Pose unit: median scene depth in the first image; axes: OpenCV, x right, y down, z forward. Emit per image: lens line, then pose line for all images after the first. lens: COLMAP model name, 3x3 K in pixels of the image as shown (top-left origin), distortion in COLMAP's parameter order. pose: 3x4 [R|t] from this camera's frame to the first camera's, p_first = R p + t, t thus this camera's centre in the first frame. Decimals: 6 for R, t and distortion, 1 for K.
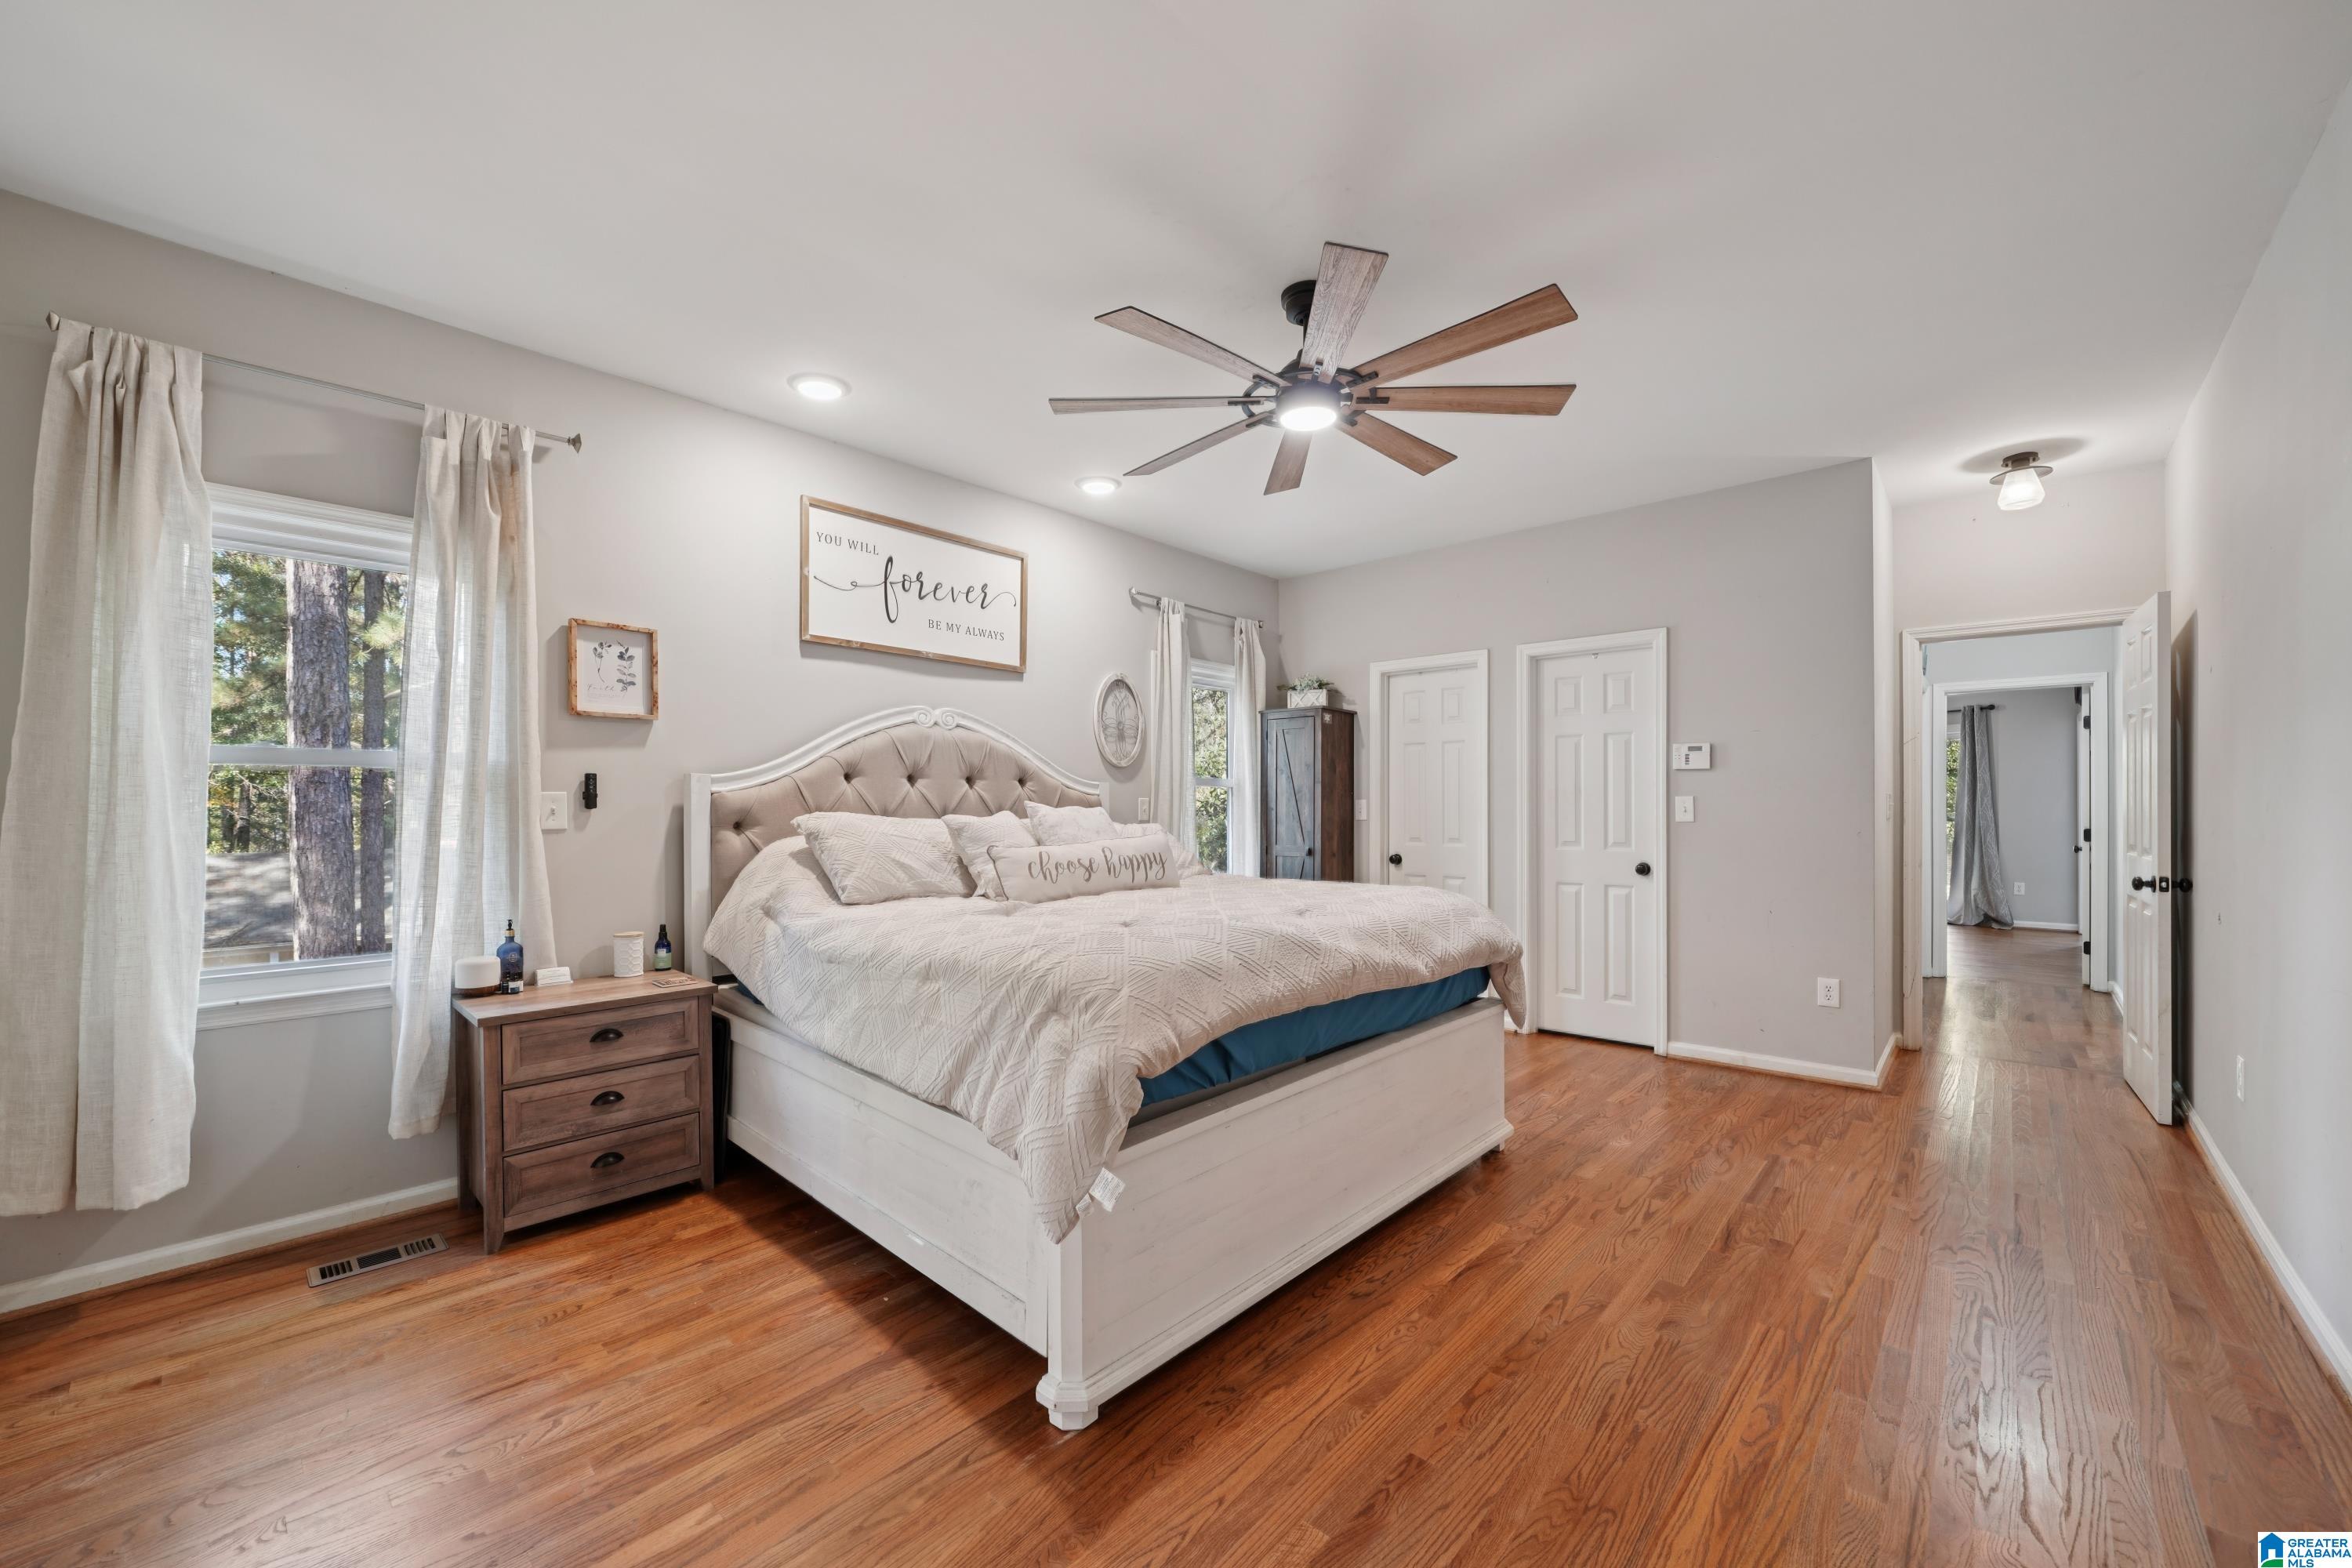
lens RADIAL K [[946.4, 0, 1173.1], [0, 946.4, 803.2], [0, 0, 1]] dist [-0.002602, 0.000059]
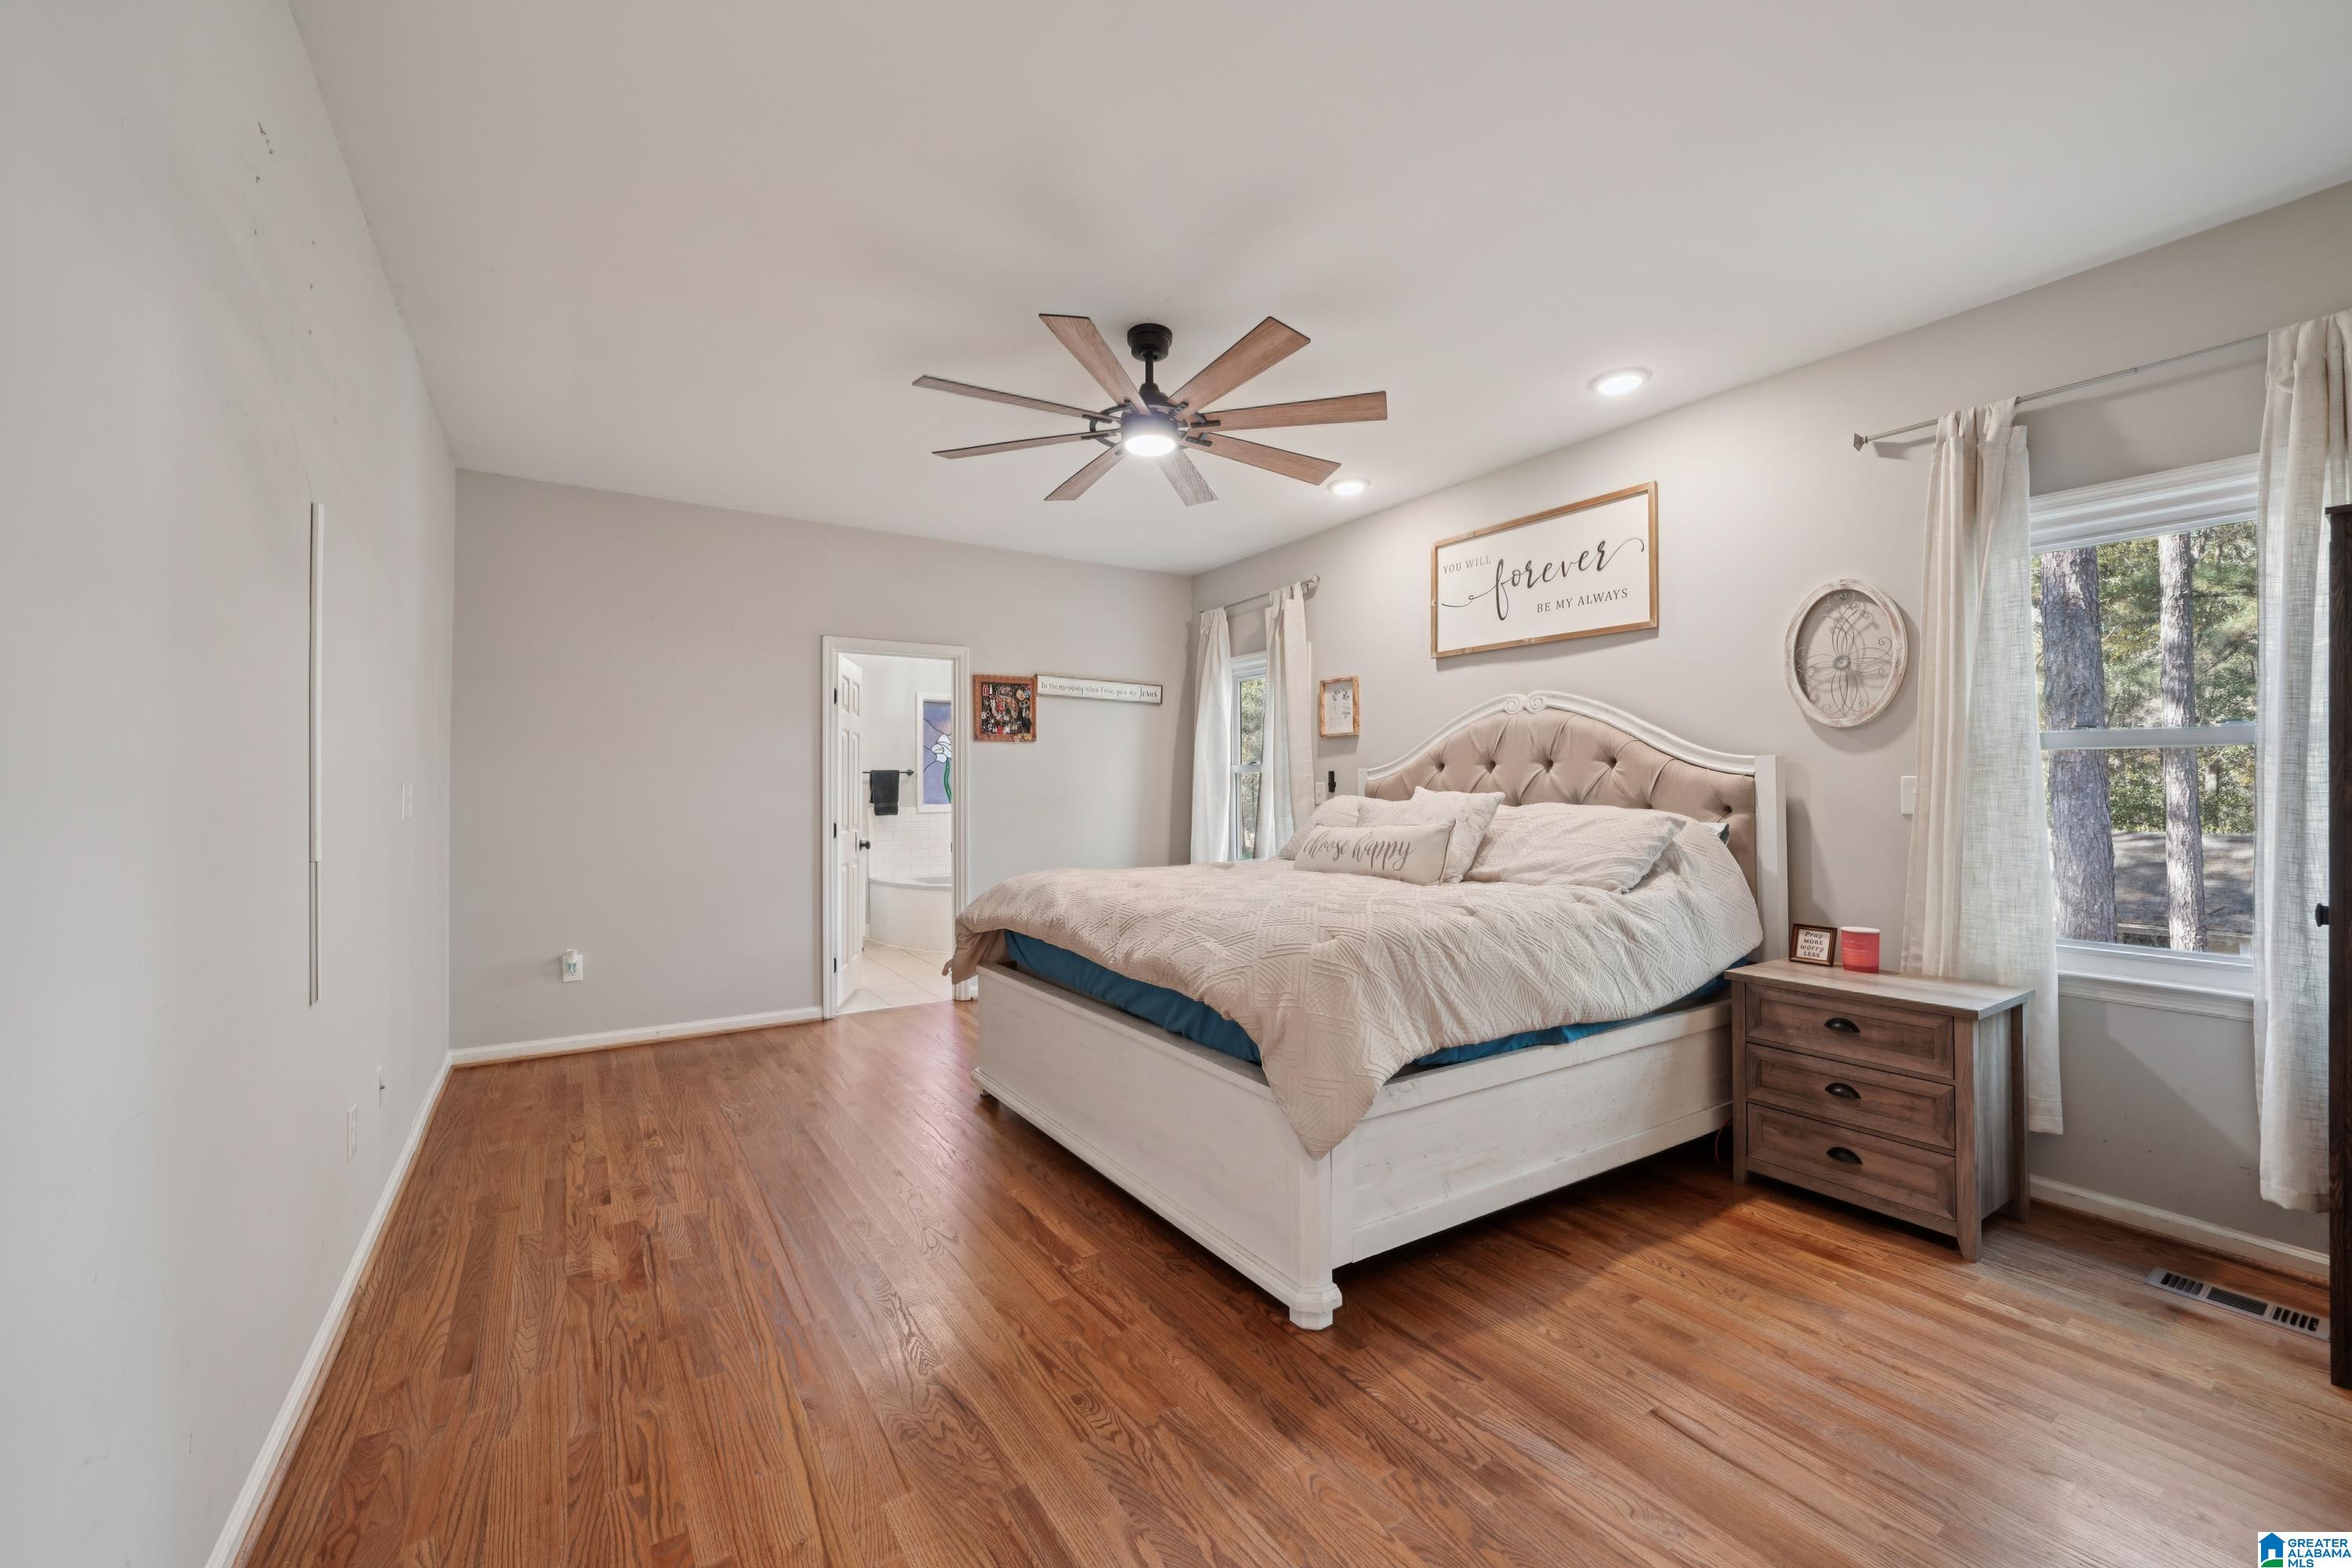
lens RADIAL K [[946.4, 0, 1173.1], [0, 946.4, 803.2], [0, 0, 1]] dist [-0.002602, 0.000059]
pose [[-0.277884, 0.017852, -0.960449, 0.893598], [0.006073, 0.999840, 0.016827, -0.003669], [0.960595, -0.001157, -0.277948, 0.995893]]
